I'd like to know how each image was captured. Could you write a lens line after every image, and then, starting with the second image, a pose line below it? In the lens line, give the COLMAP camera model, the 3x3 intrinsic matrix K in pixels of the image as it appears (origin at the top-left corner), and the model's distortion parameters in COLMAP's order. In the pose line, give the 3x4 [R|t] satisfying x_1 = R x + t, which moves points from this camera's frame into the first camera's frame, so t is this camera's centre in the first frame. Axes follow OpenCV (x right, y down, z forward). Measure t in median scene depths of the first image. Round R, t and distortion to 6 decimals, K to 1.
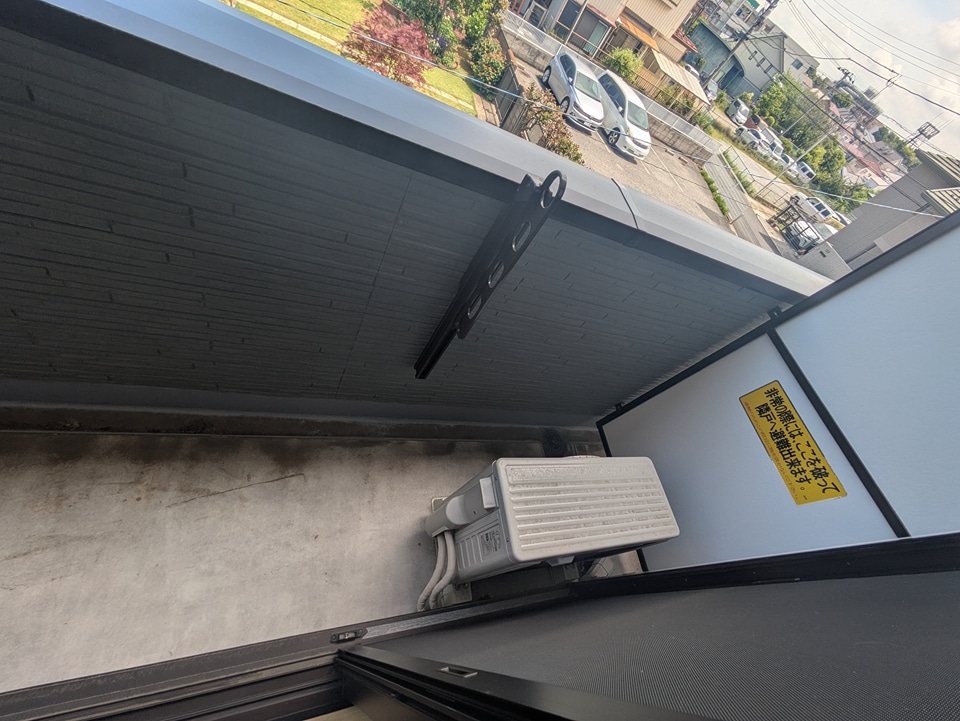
lens RADIAL K [[378.7, 0, 482.9], [0, 378.7, 359.7], [0, 0, 1]] dist [-0.003952, 0.003219]
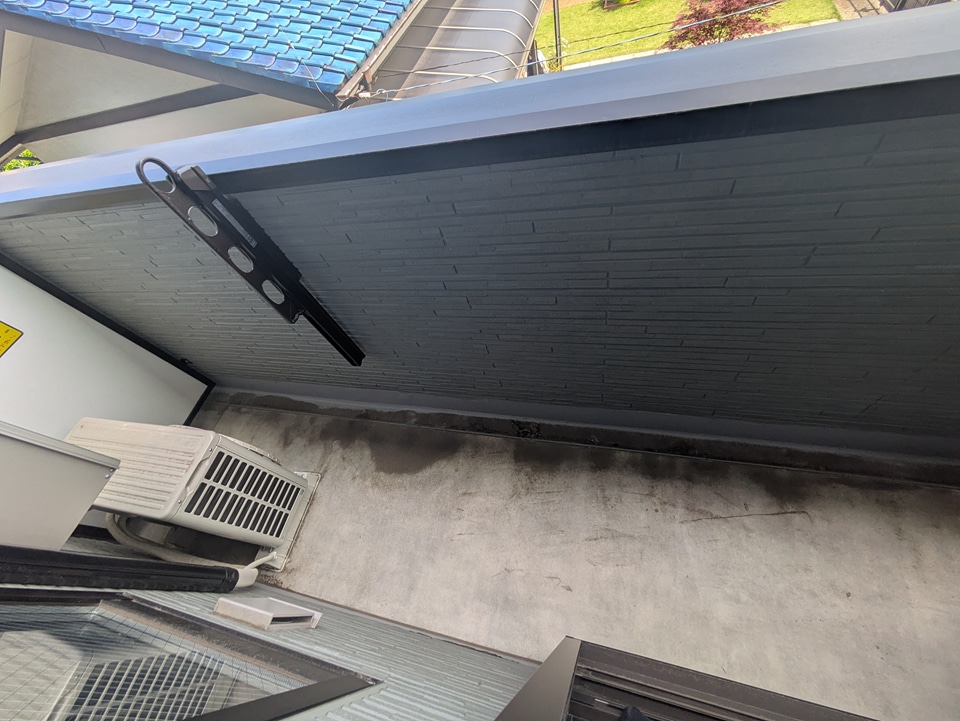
lens RADIAL K [[378.7, 0, 480.5], [0, 378.7, 358.7], [0, 0, 1]] dist [-0.003952, 0.003219]
pose [[0.711736, -0.071129, -0.698836, -0.347864], [0.055260, 0.997446, -0.045242, -0.054032], [0.700270, -0.006417, 0.713849, -0.149841]]
